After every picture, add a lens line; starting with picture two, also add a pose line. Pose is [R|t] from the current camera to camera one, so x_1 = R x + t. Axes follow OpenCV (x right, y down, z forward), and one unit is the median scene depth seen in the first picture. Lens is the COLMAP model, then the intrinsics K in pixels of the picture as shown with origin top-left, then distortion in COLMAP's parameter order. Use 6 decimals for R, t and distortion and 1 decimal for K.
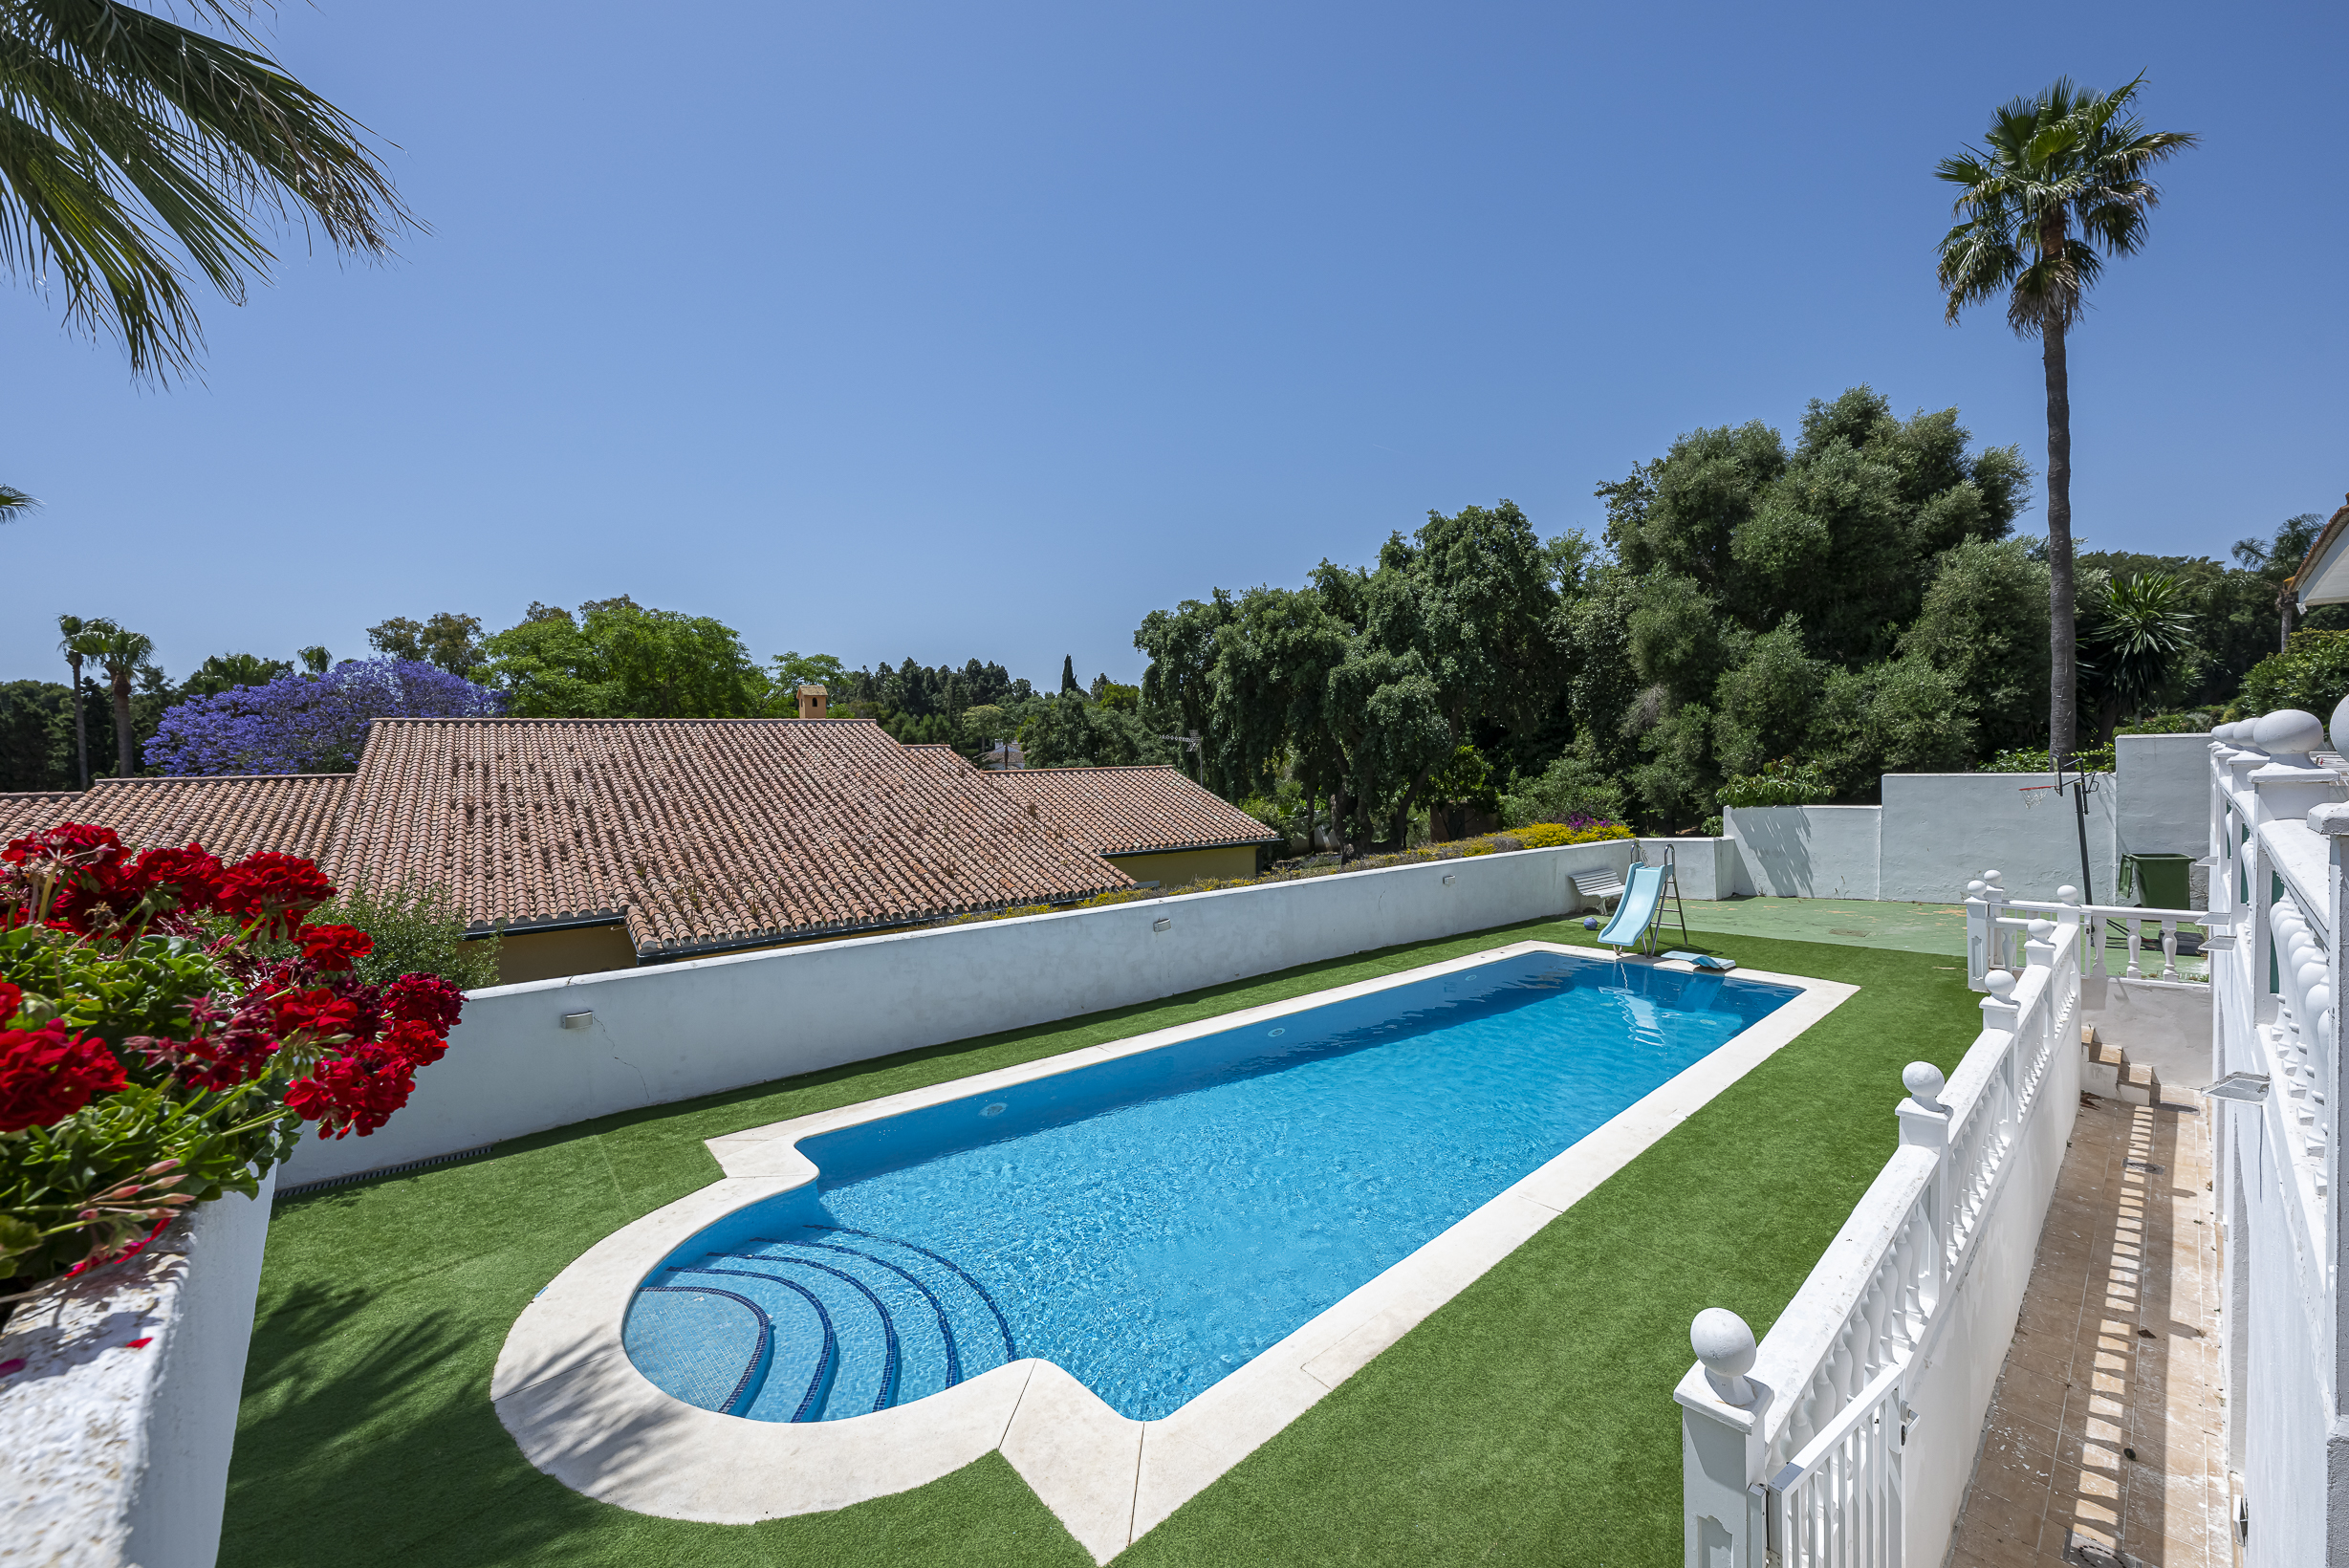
lens RADIAL K [[926.5, 0, 1169.2], [0, 926.5, 760.3], [0, 0, 1]] dist [-0.002183, 0.000103]
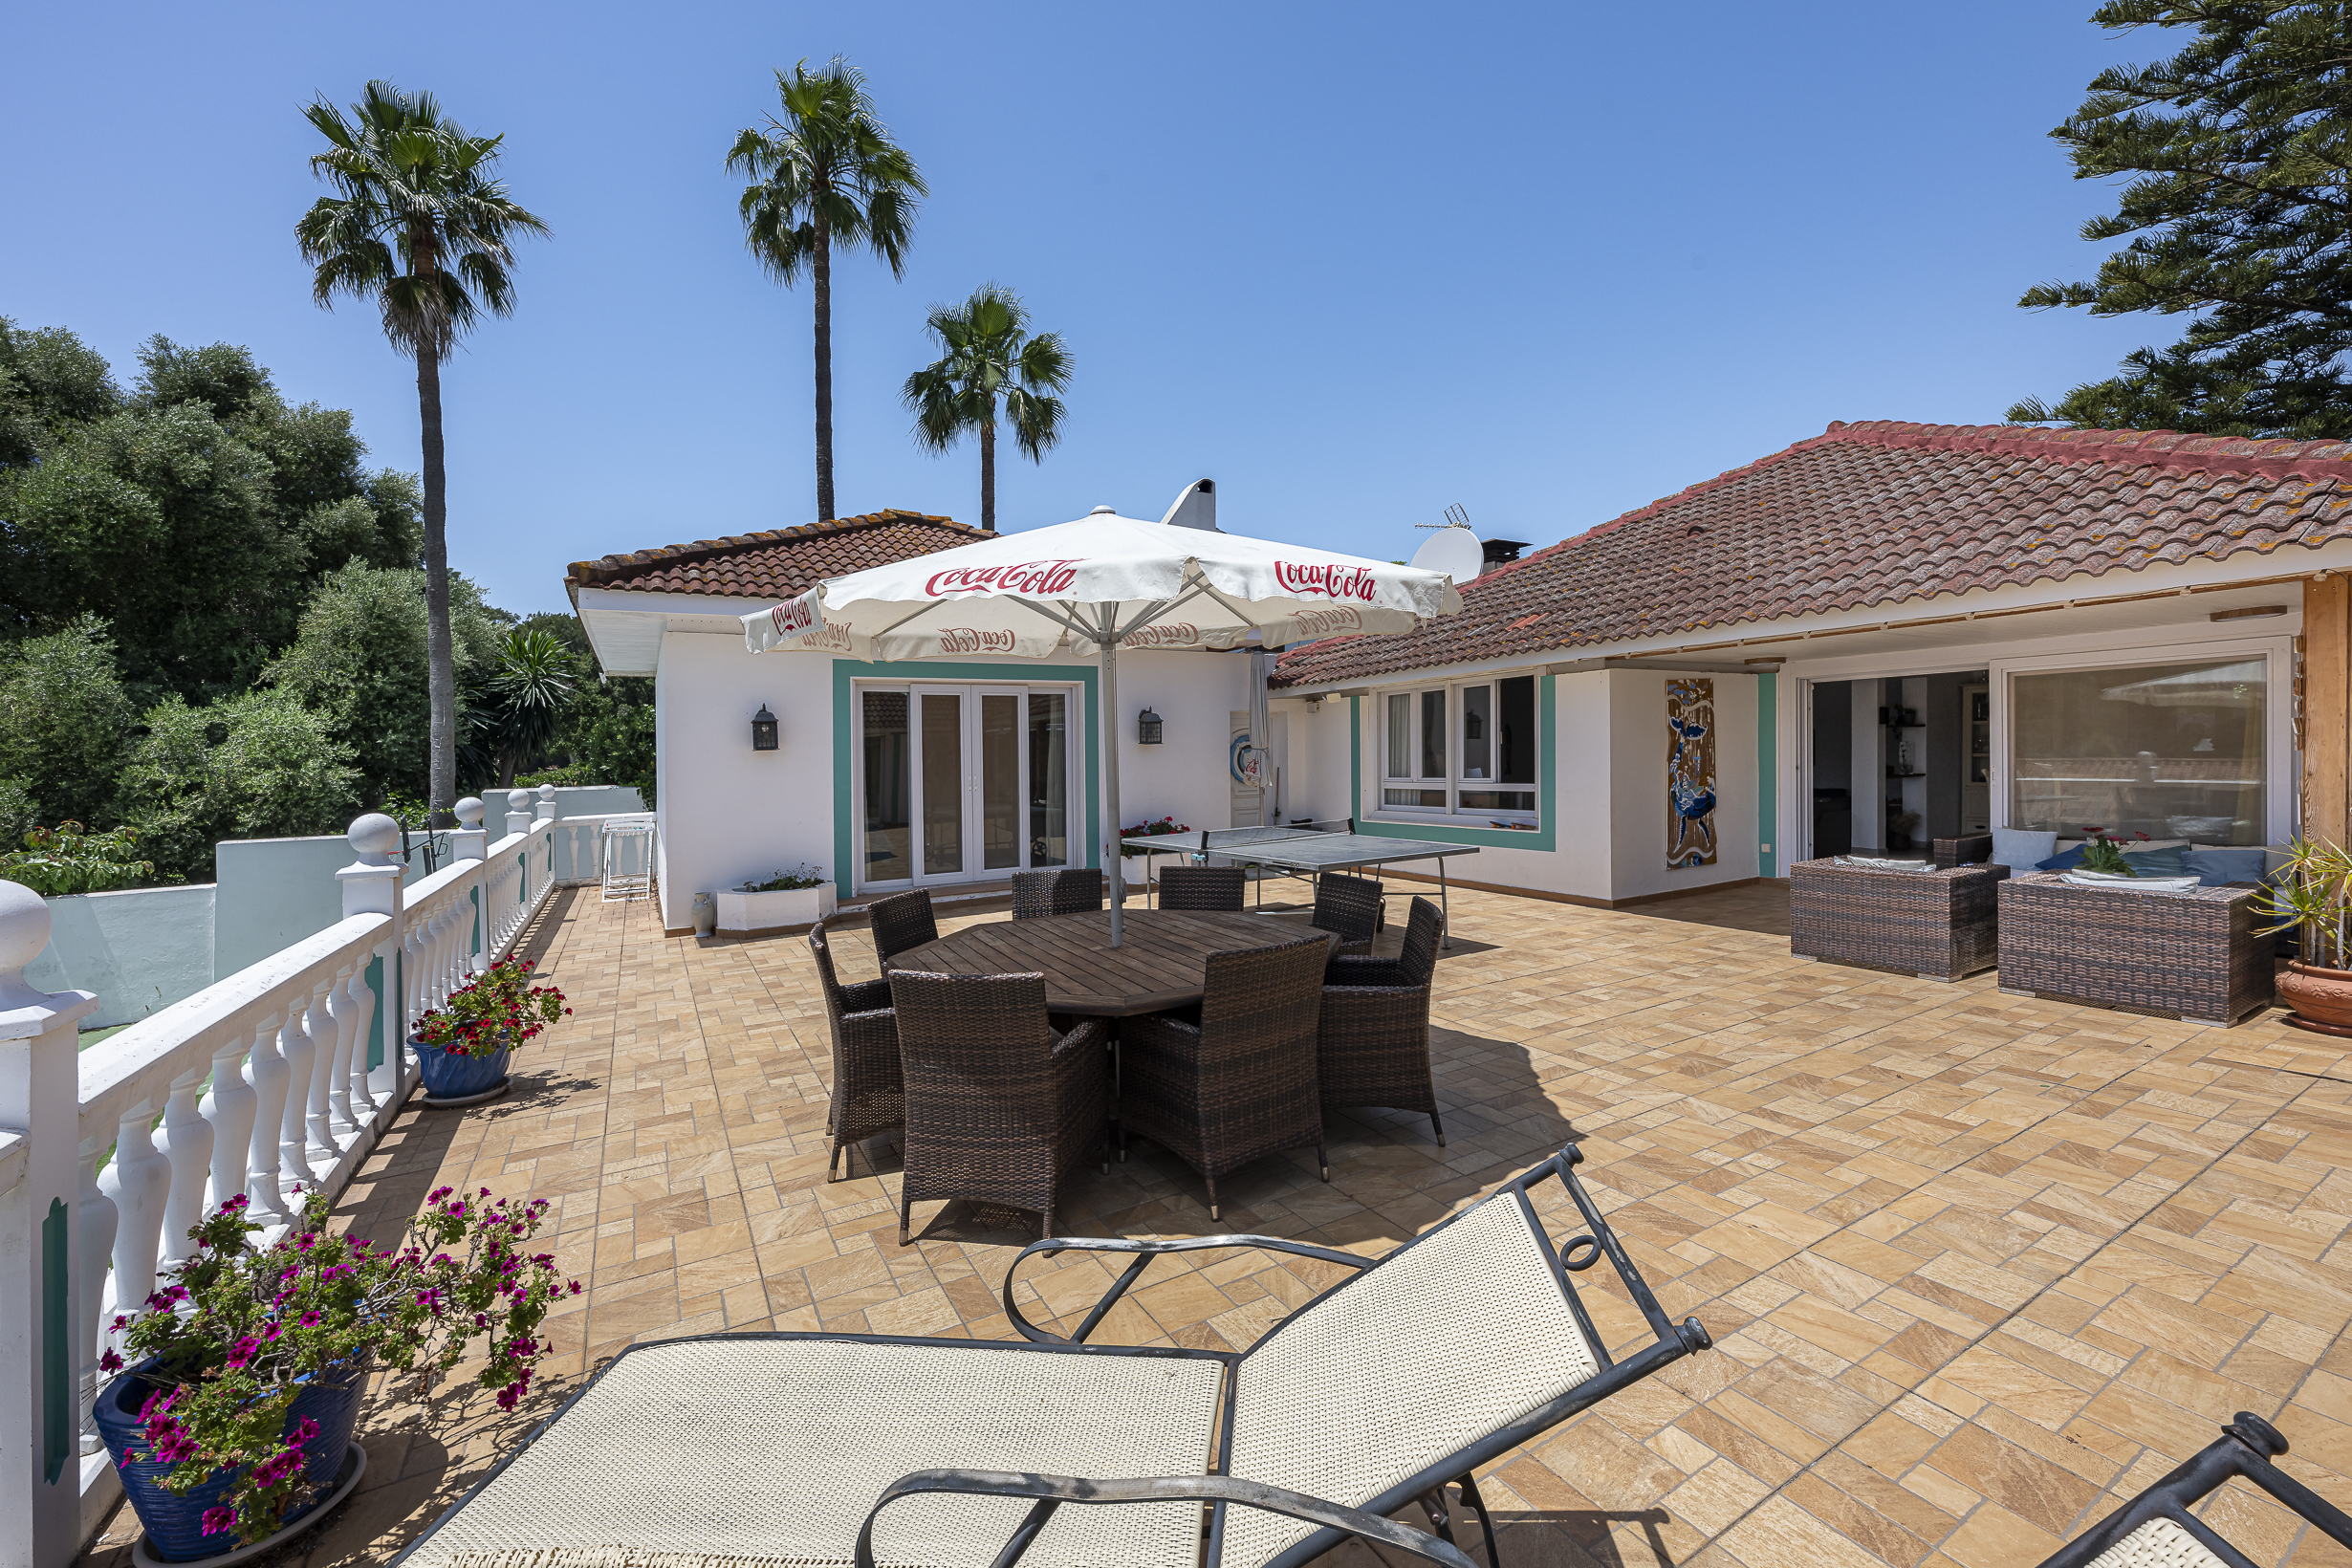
lens RADIAL K [[944.9, 0, 1176.6], [0, 944.9, 775.3], [0, 0, 1]] dist [-0.000577, 0.000337]
pose [[0.217159, -0.000597, 0.976136, 0.161137], [0.021139, 0.999768, -0.004091, -0.017659], [-0.975907, 0.021523, 0.217121, 0.052533]]
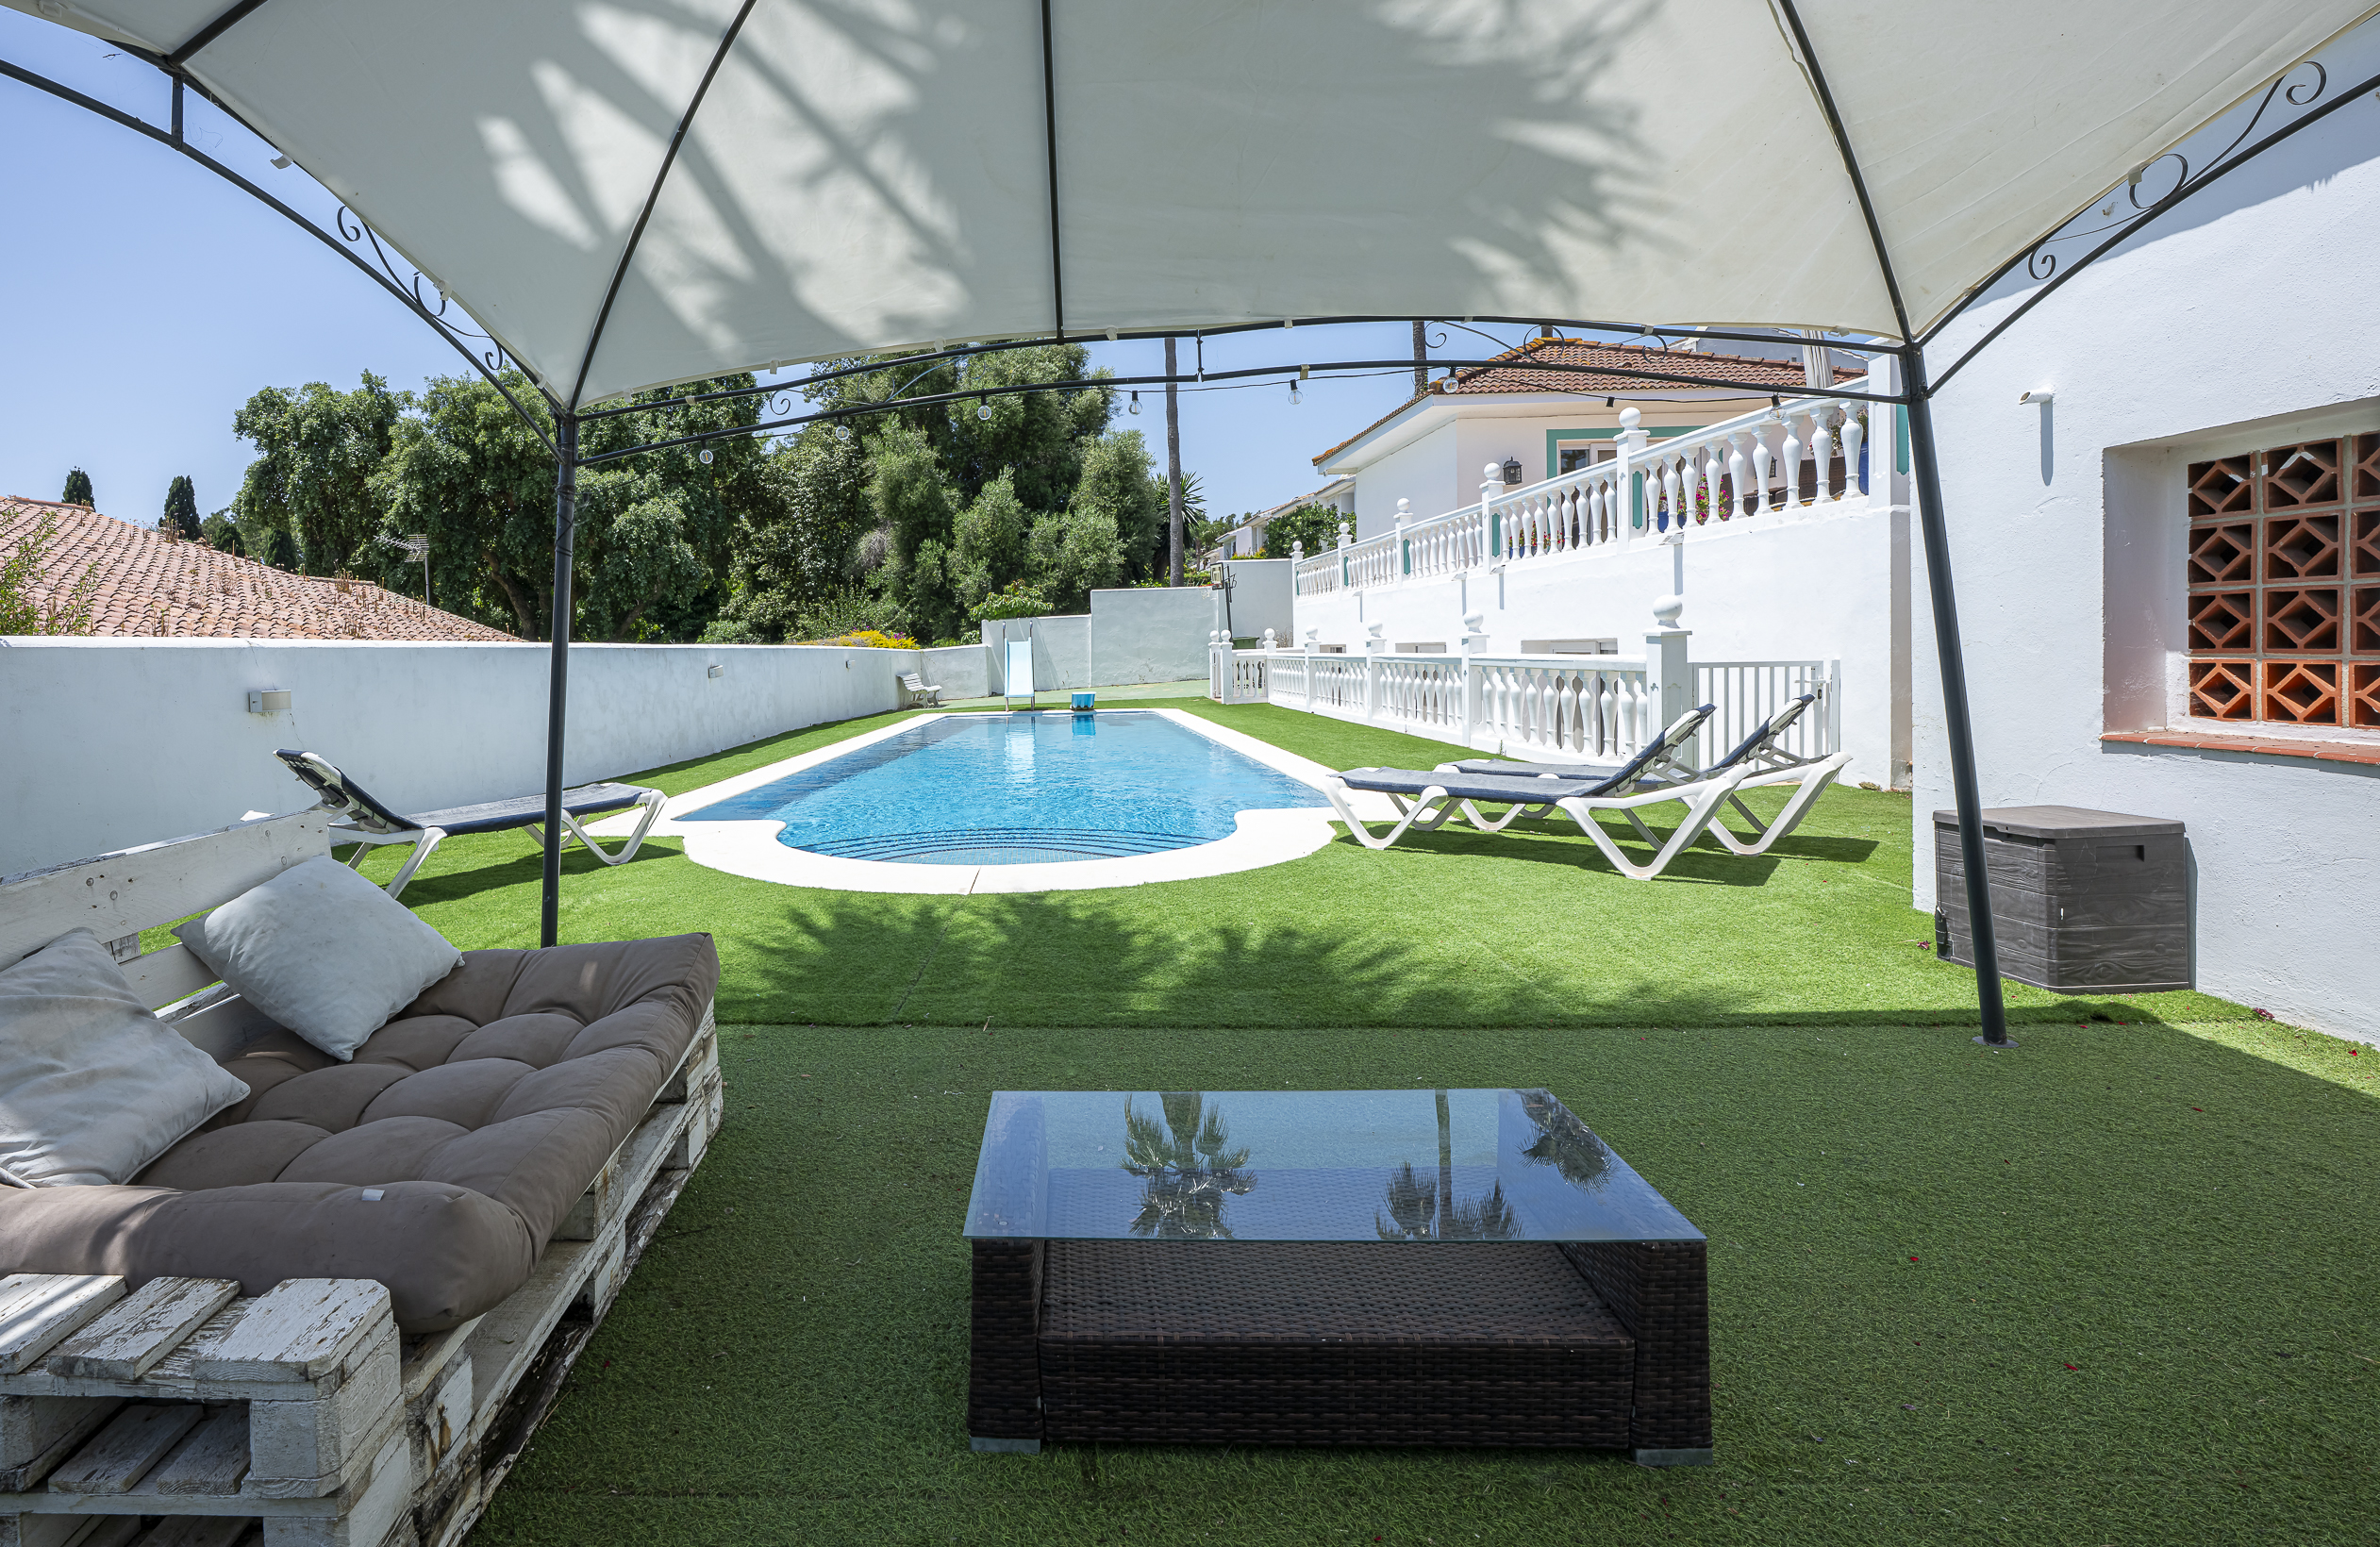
lens RADIAL K [[1058.1, 0, 993.6], [0, 1058.1, 643.0], [0, 0, 1]] dist [-0.028809, -0.000103]
pose [[0.694374, 0.010335, 0.719540, -0.349087], [0.011733, 0.999601, -0.025679, 0.111146], [-0.719519, 0.026273, 0.693976, 0.057291]]
